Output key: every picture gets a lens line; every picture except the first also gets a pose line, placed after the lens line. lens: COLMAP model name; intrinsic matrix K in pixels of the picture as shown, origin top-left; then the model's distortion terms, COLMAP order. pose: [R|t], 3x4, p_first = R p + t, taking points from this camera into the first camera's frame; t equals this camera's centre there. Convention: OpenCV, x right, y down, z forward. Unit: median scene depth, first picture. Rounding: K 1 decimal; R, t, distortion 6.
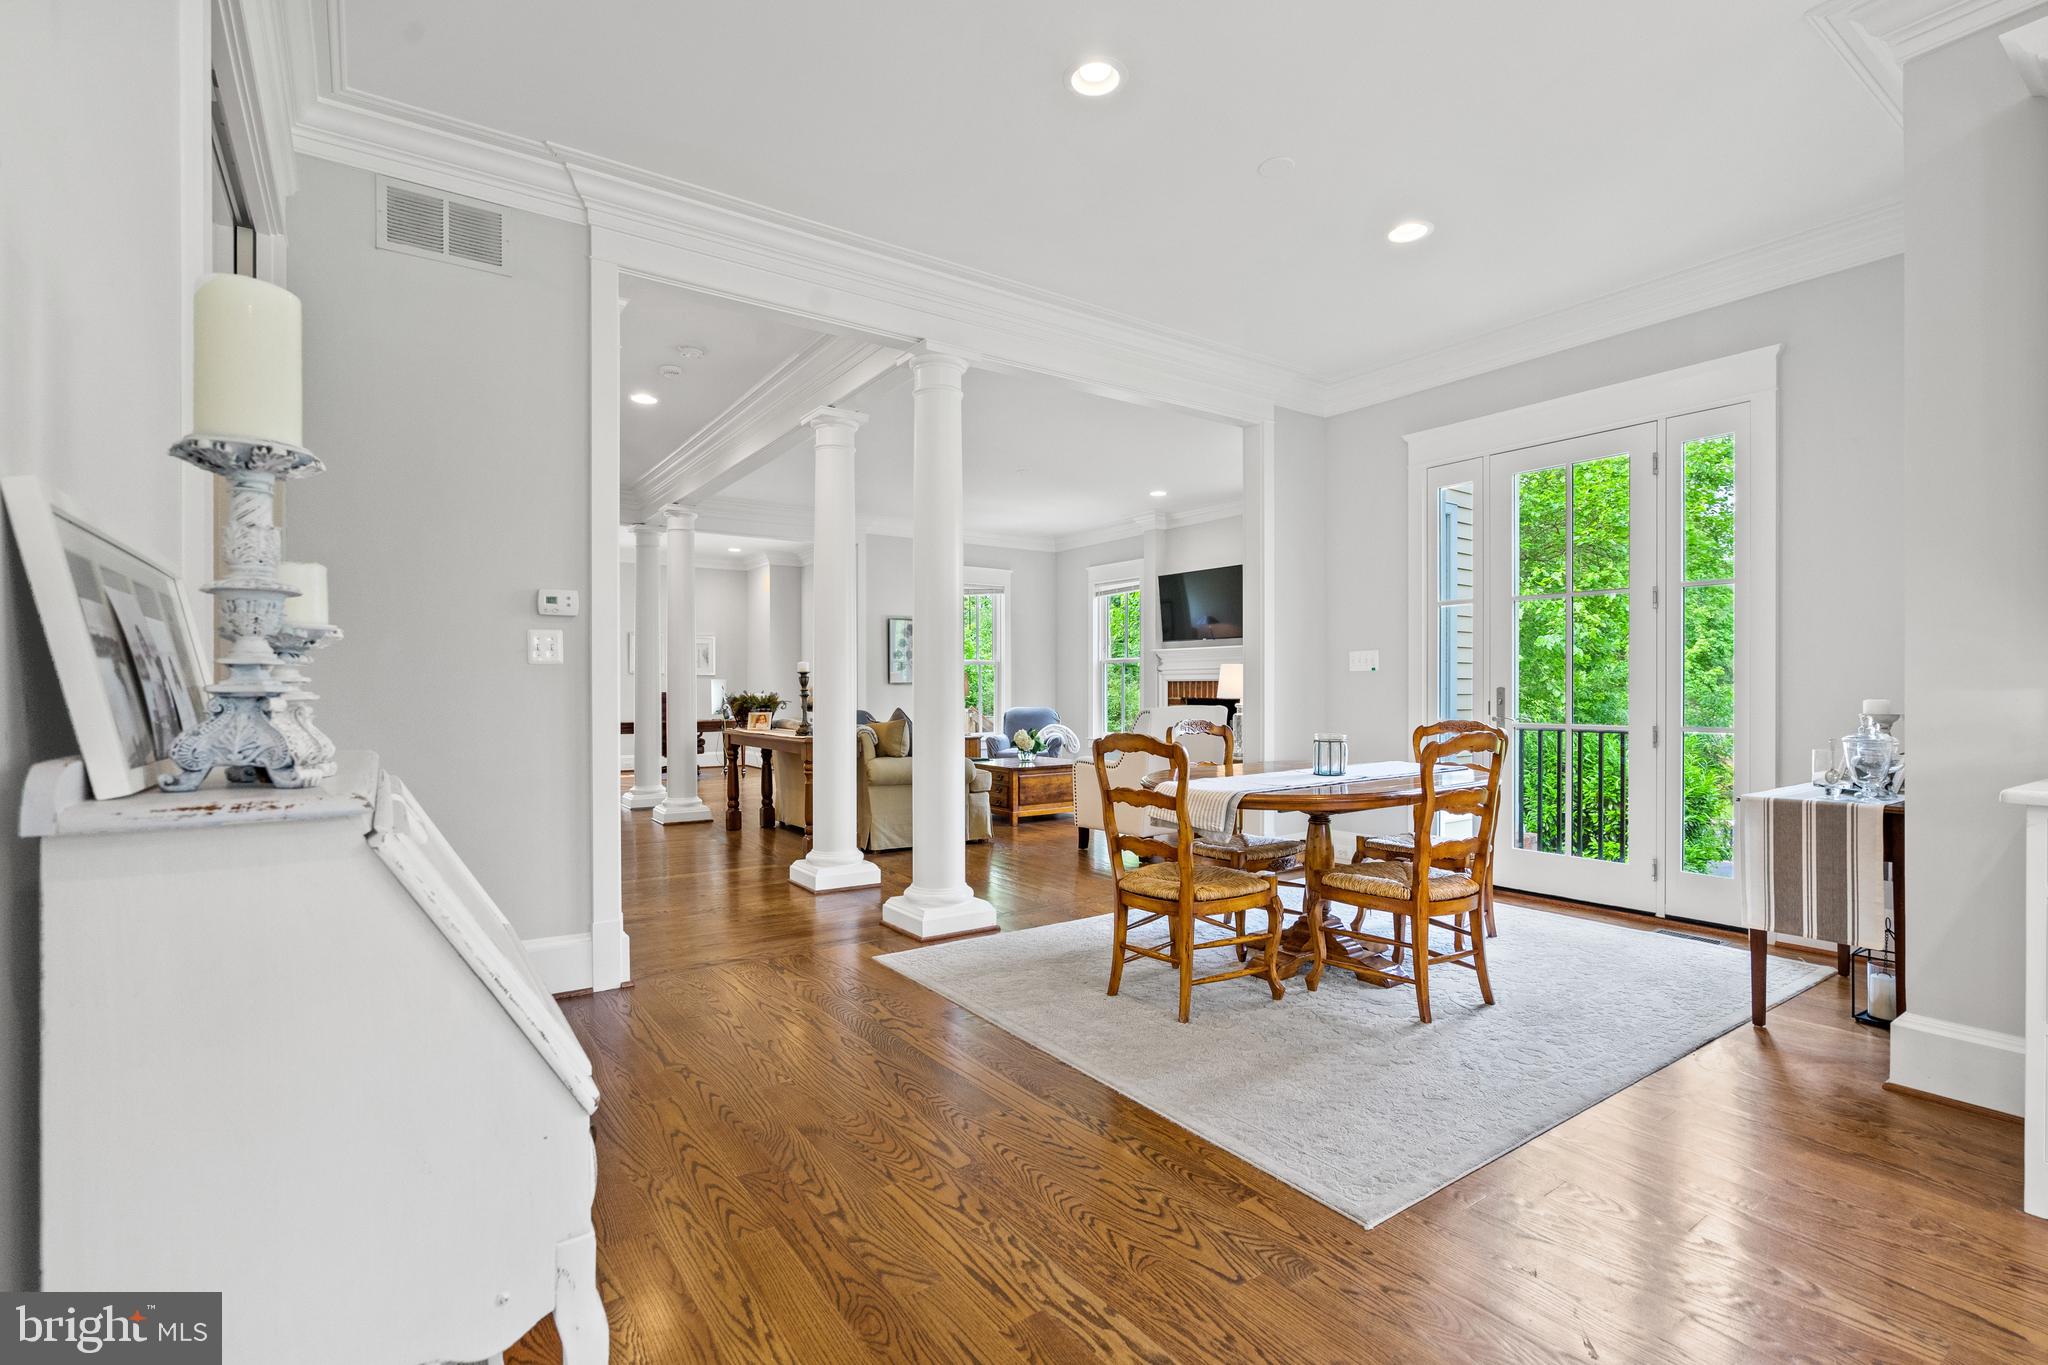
lens RADIAL K [[938.9, 0, 1029.5], [0, 938.9, 689.7], [0, 0, 1]] dist [-0.001063, 0.000246]
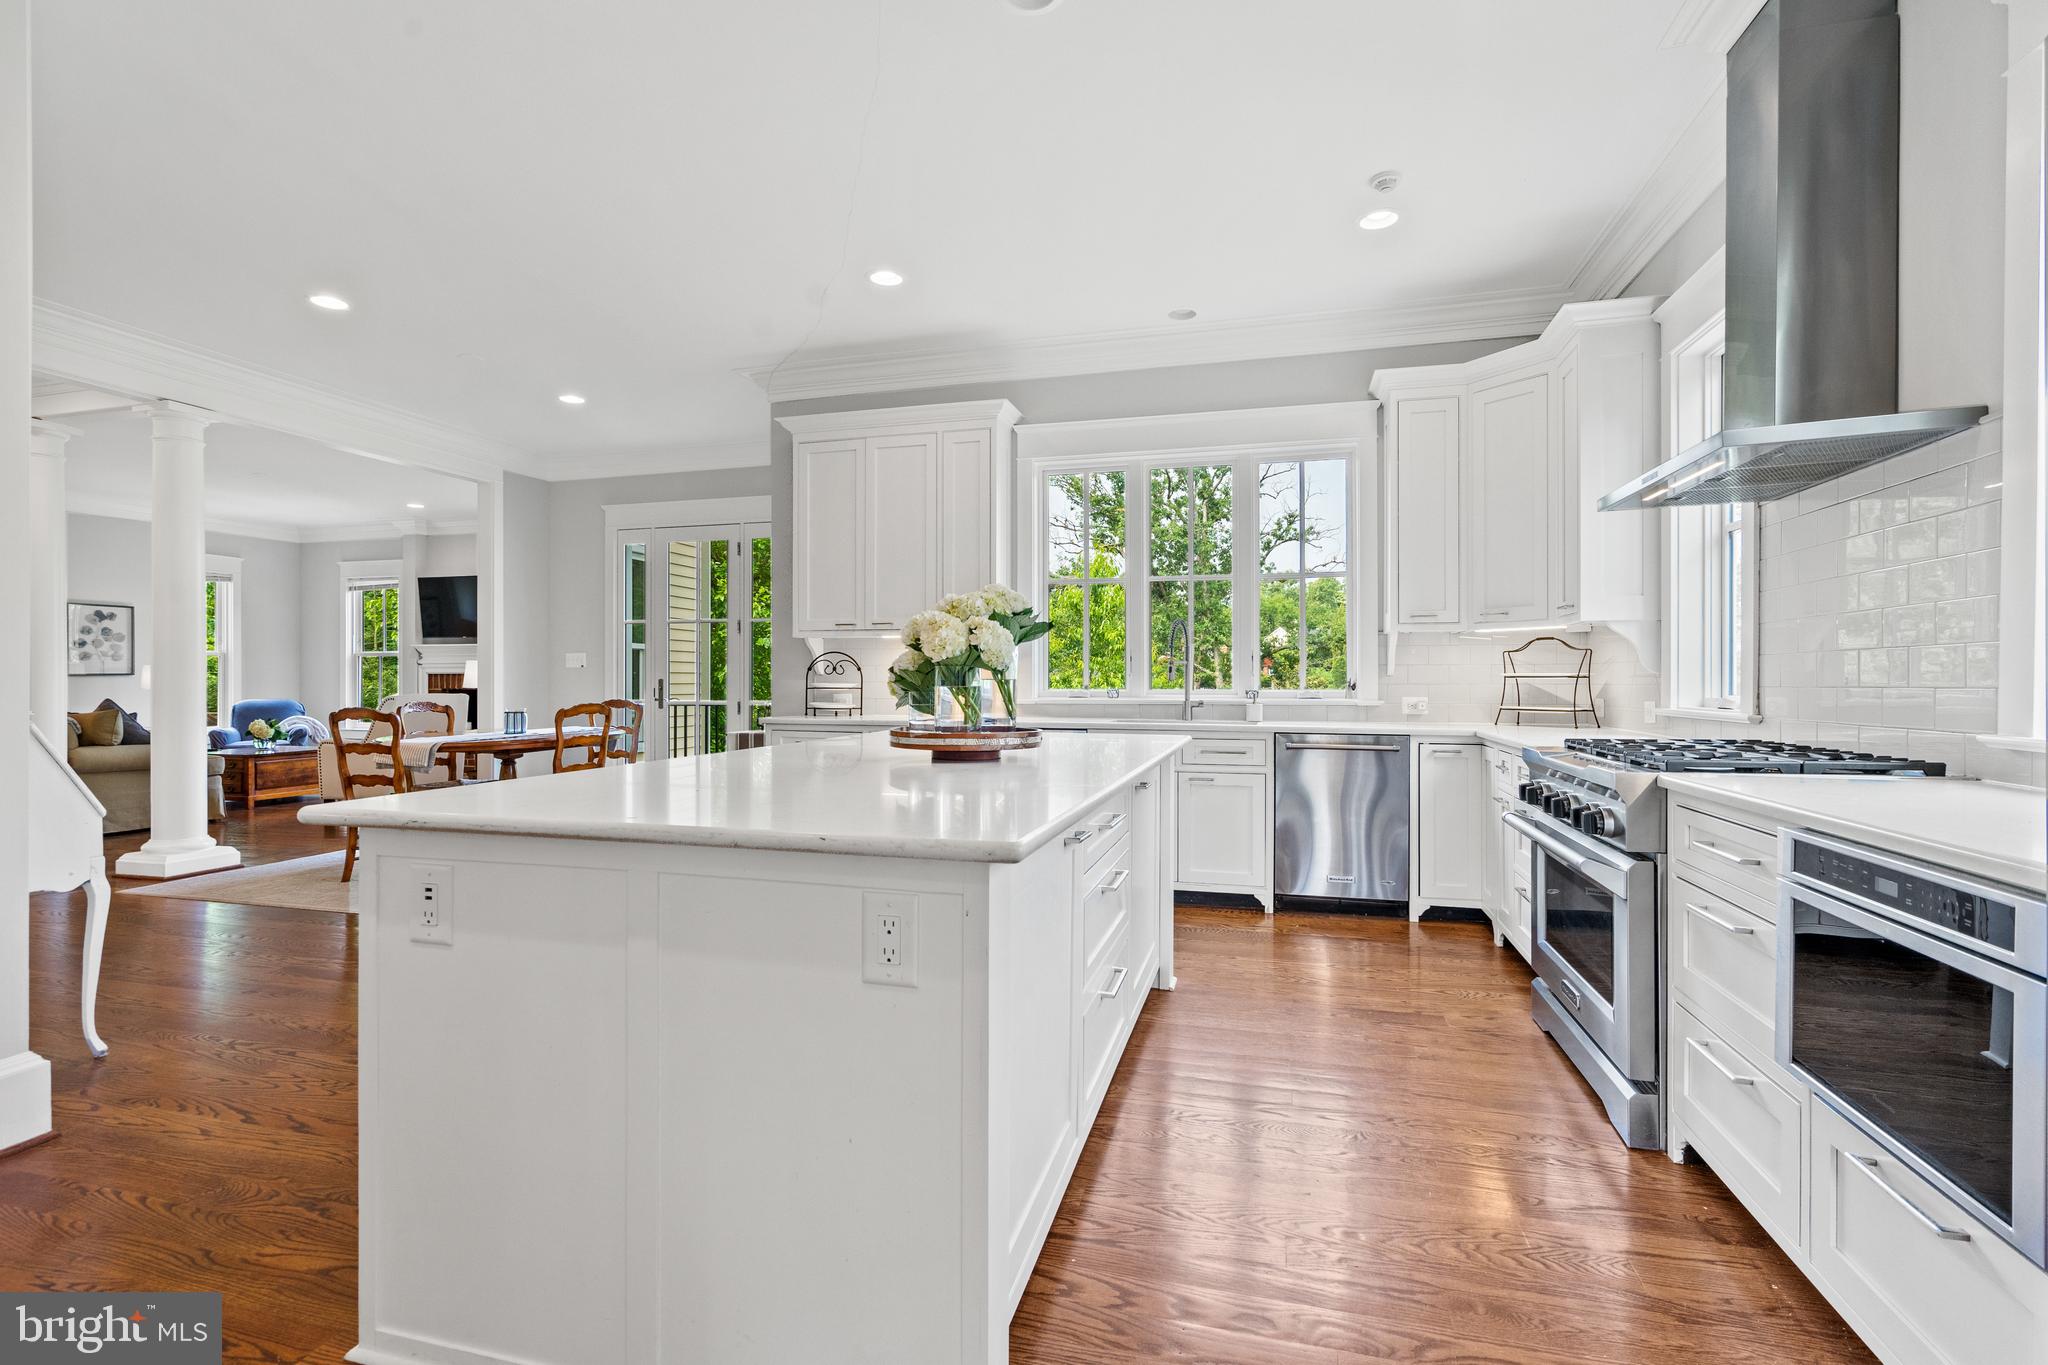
lens RADIAL K [[930.6, 0, 1024.0], [0, 930.6, 682.5], [0, 0, 1]] dist [-0.002132, -0.000351]
pose [[0.771829, -0.000292, 0.635830, -0.009263], [0.000126, 1.000000, 0.000306, 0.001217], [-0.635830, -0.000156, 0.771829, -0.390255]]
